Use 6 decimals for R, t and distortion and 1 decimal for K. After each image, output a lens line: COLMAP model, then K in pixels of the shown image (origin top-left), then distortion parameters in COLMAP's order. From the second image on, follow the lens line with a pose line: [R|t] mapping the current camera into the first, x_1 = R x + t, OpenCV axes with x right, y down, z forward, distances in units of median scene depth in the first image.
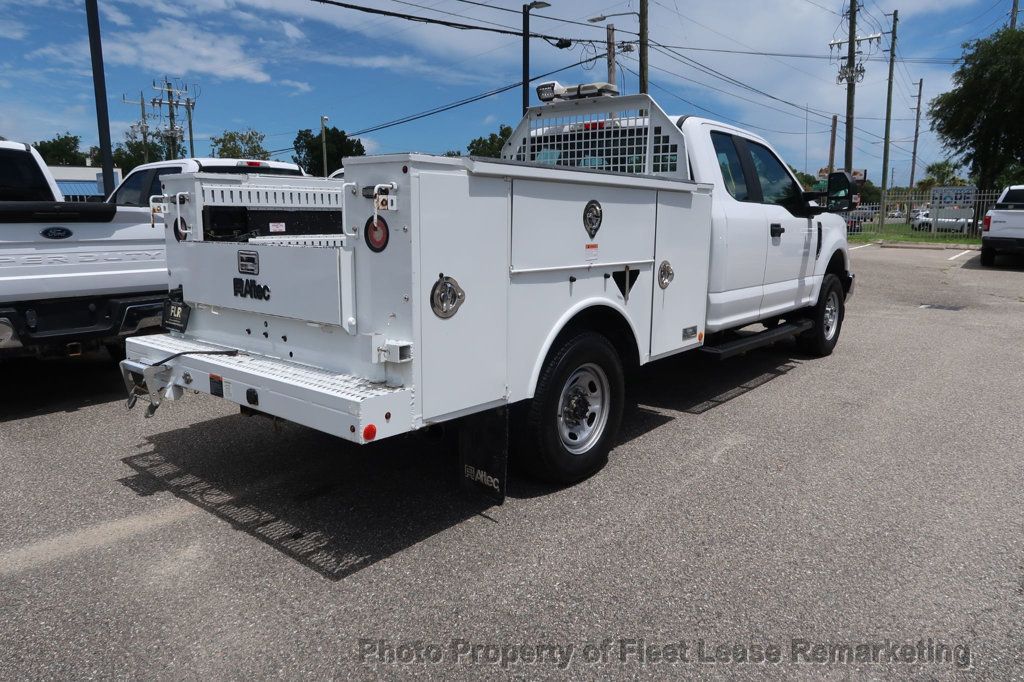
lens RADIAL K [[710.1, 0, 511.1], [0, 710.1, 343.3], [0, 0, 1]] dist [-0.034718, 0.023808]
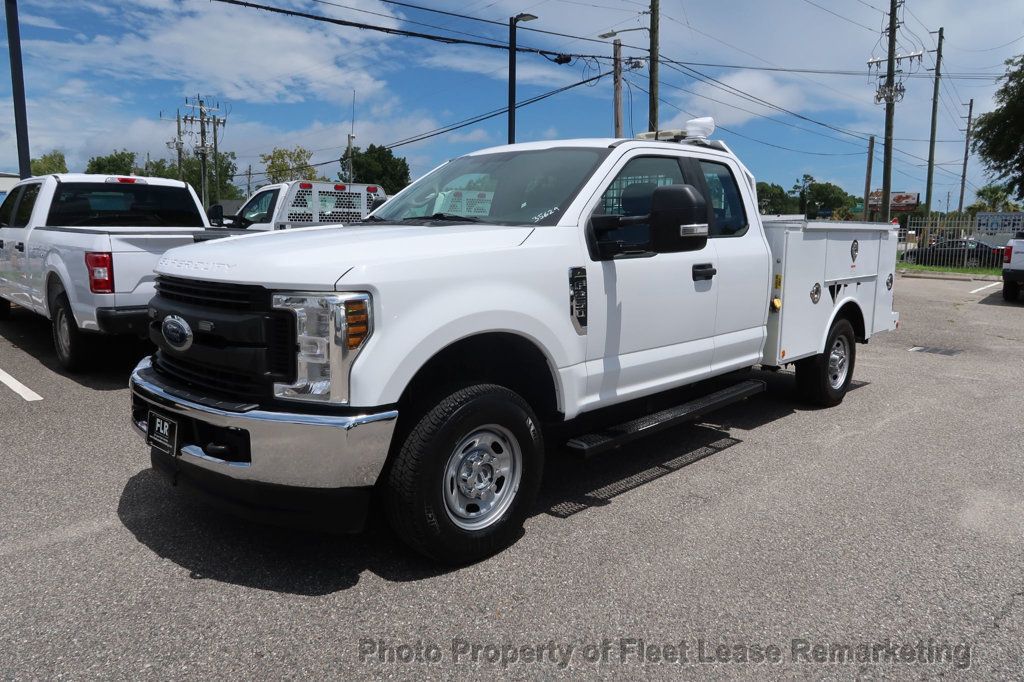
lens RADIAL K [[710.1, 0, 510.7], [0, 710.1, 343.3], [0, 0, 1]] dist [-0.034718, 0.023808]
pose [[0.997769, 0.024200, -0.062216, 0.088957], [-0.025804, 0.999351, -0.025122, -0.015671], [0.061568, 0.026671, 0.997746, 0.059860]]
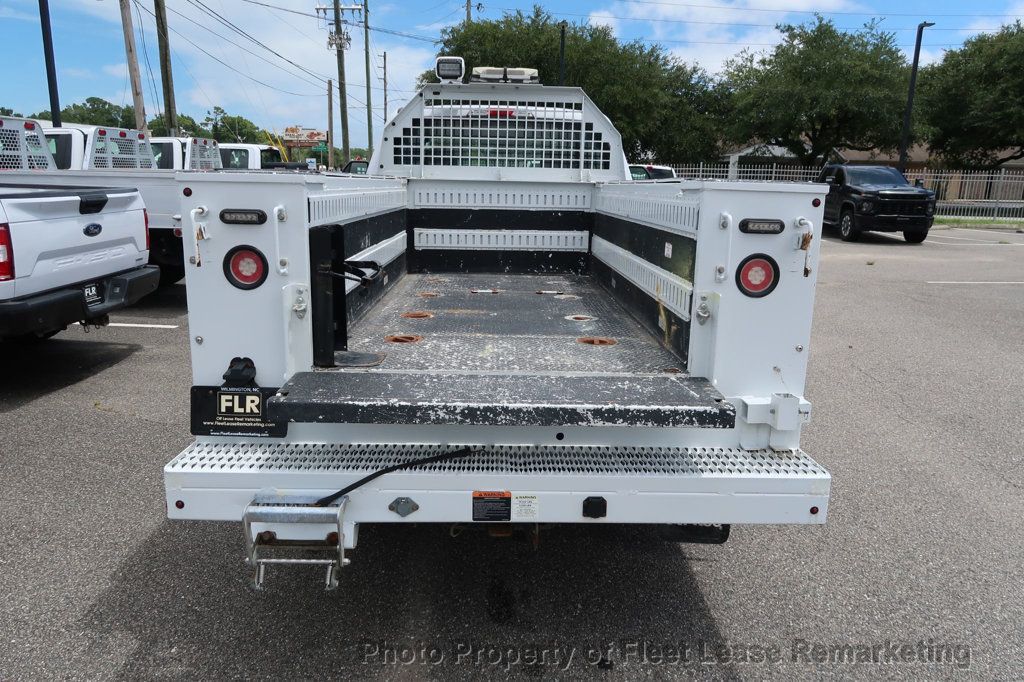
lens RADIAL K [[710.1, 0, 512.0], [0, 710.1, 338.7], [0, 0, 1]] dist [-0.034718, 0.023808]
pose [[0.754099, -0.131906, 0.643378, -0.137913], [0.098039, 0.991256, 0.088317, -0.026478], [-0.649402, -0.003523, 0.760437, 0.079853]]
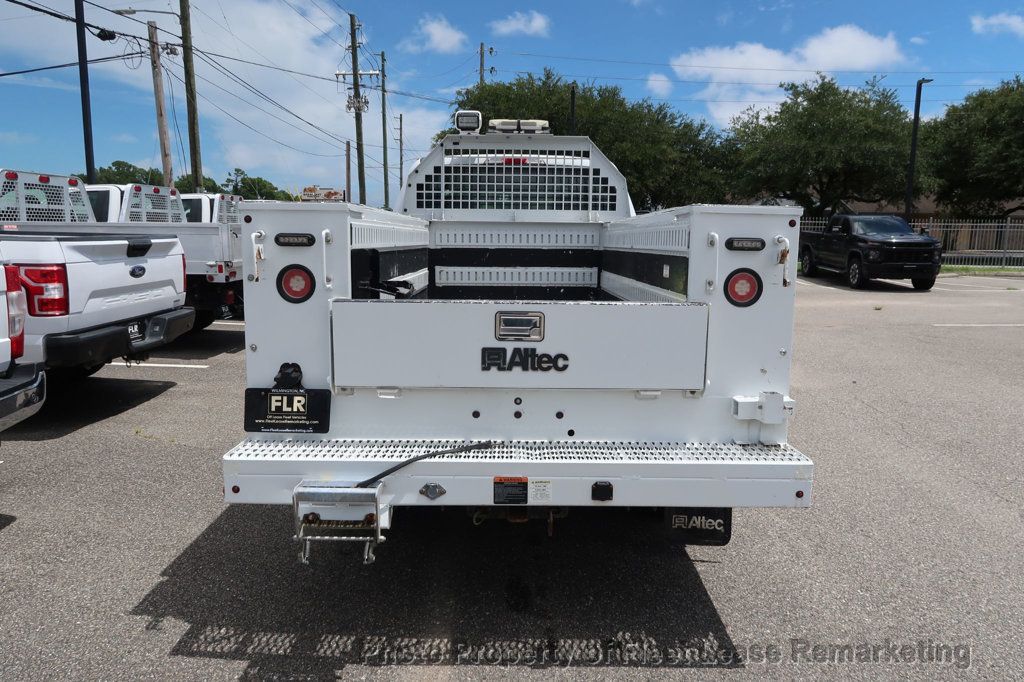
lens RADIAL K [[710.1, 0, 512.4], [0, 710.1, 339.5], [0, 0, 1]] dist [-0.034718, 0.023808]
pose [[0.765386, -0.087740, 0.637562, -0.149921], [0.105158, 0.994399, 0.010606, -0.018537], [-0.634922, 0.058927, 0.770326, 0.067697]]
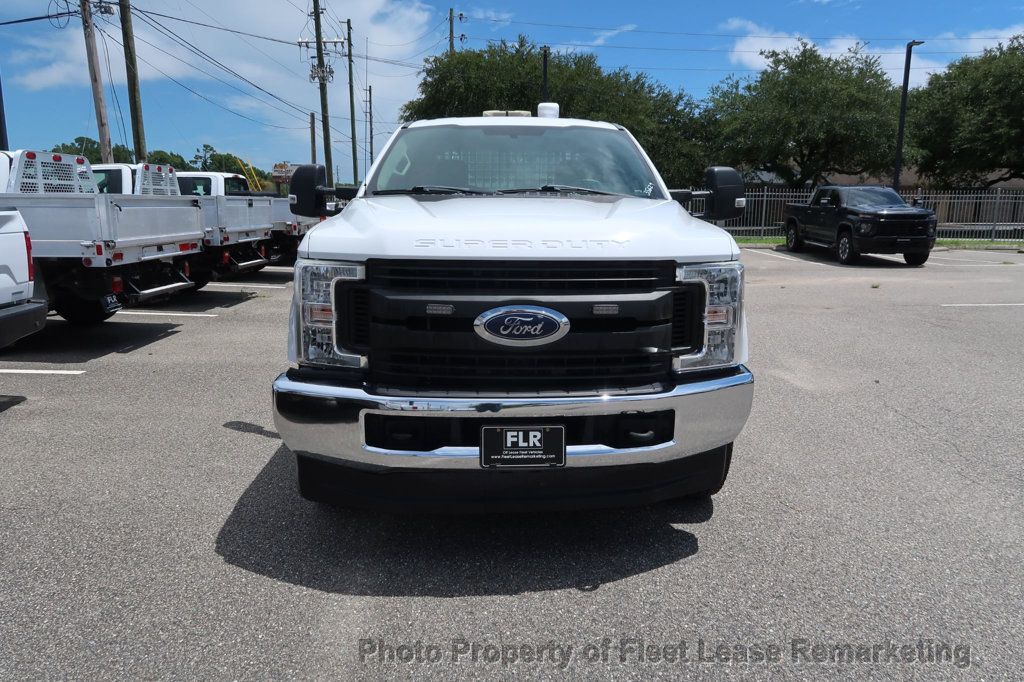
lens RADIAL K [[710.1, 0, 512.4], [0, 710.1, 339.8], [0, 0, 1]] dist [-0.034718, 0.023808]
pose [[0.744395, -0.117894, 0.657250, -0.092507], [0.115495, 0.992188, 0.047165, -0.024318], [-0.657675, 0.040799, 0.752196, 0.115544]]
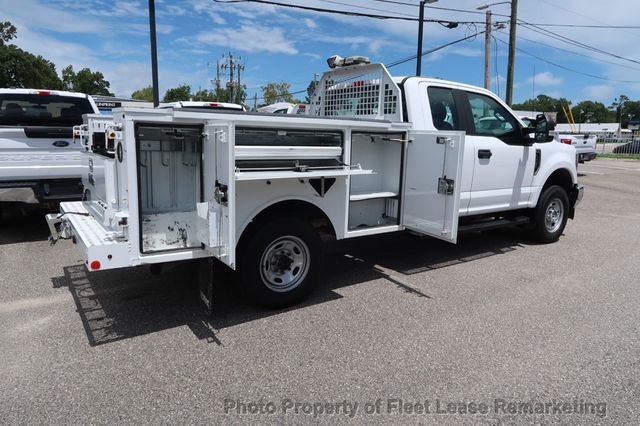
lens RADIAL K [[443.8, 0, 318.3], [0, 443.8, 214.3], [0, 0, 1]] dist [-0.034718, 0.023808]
pose [[0.963792, 0.066560, -0.258215, 0.082717], [-0.066582, 0.997743, 0.008670, -0.006314], [0.258209, 0.008836, 0.966049, 0.011043]]
